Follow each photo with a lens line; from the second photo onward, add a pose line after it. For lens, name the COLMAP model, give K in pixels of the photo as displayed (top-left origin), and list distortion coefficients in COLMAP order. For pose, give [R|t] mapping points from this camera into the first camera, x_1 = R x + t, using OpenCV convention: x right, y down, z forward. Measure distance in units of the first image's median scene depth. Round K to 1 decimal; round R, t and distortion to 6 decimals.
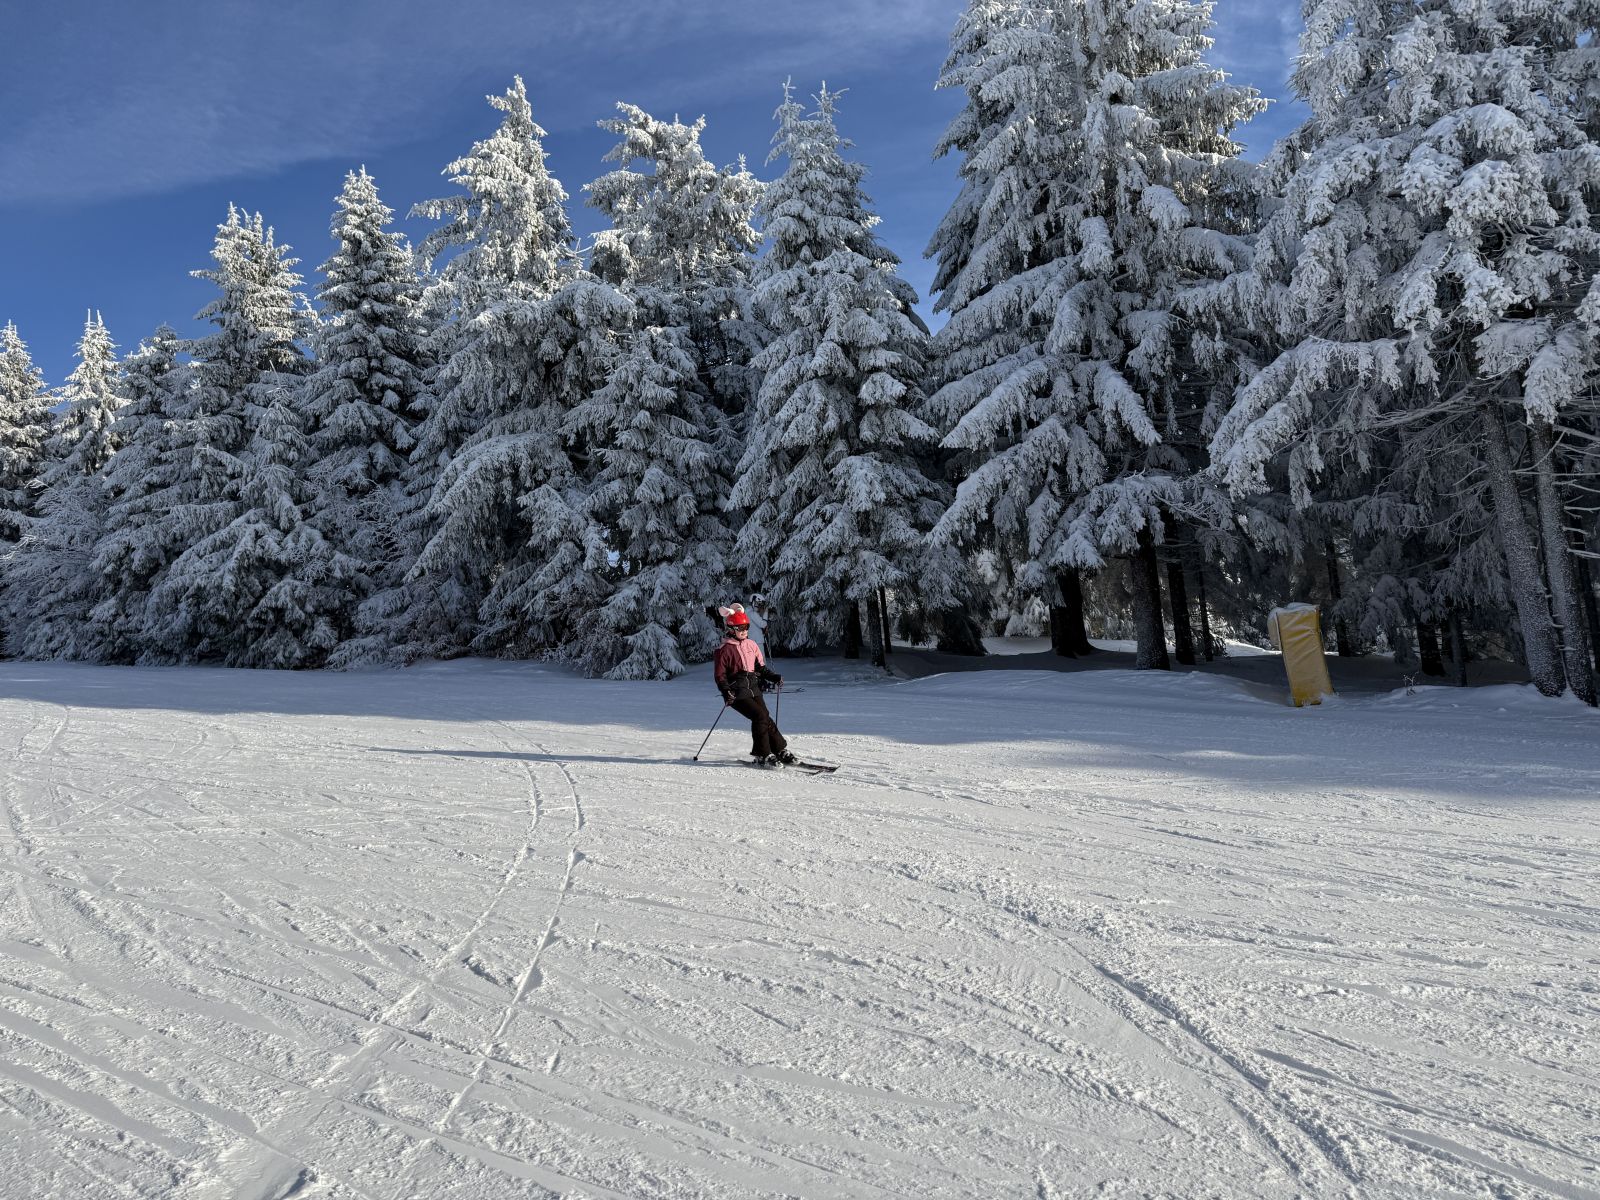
lens RADIAL K [[1114.4, 0, 809.2], [0, 1114.4, 610.7], [0, 0, 1]] dist [0.141427, -0.215243]
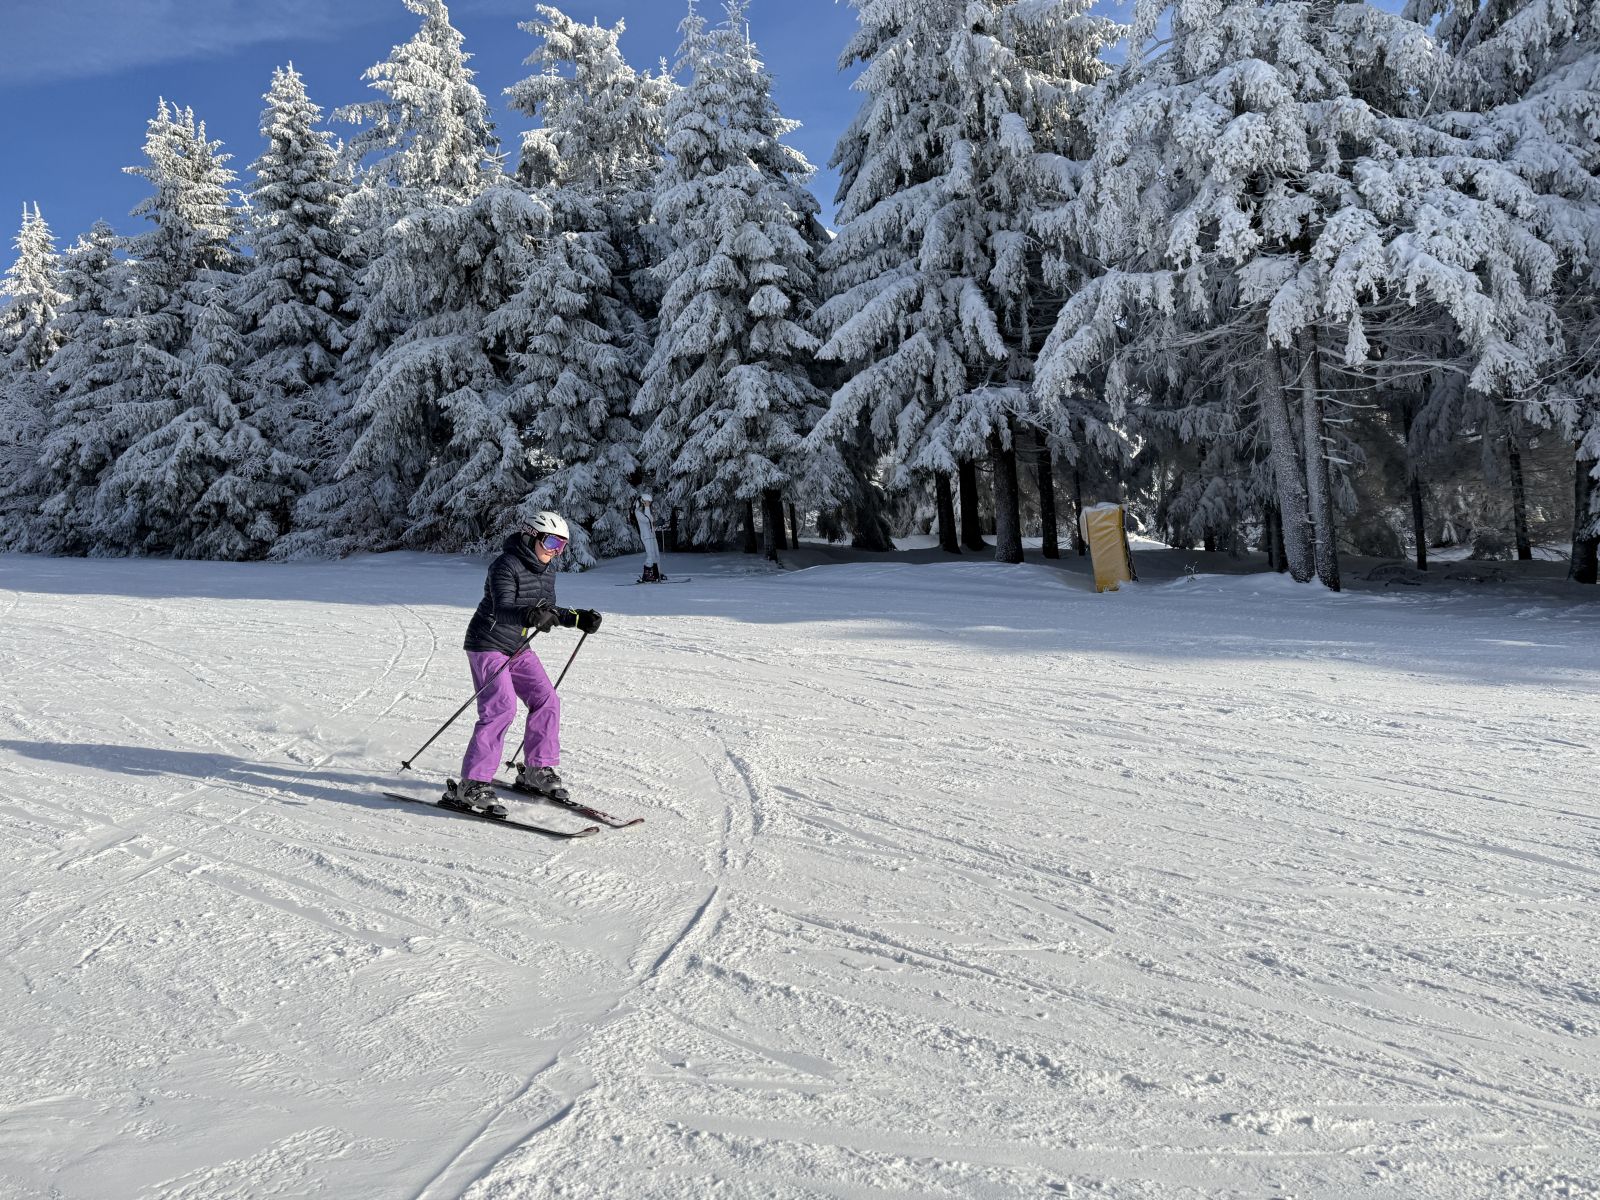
lens RADIAL K [[1128.3, 0, 812.2], [0, 1128.3, 611.0], [0, 0, 1]] dist [0.050781, -0.053807]
pose [[0.999685, 0.001190, 0.025086, 0.068563], [-0.003453, 0.995905, 0.090342, 0.000140], [-0.024876, -0.090400, 0.995595, -0.092087]]
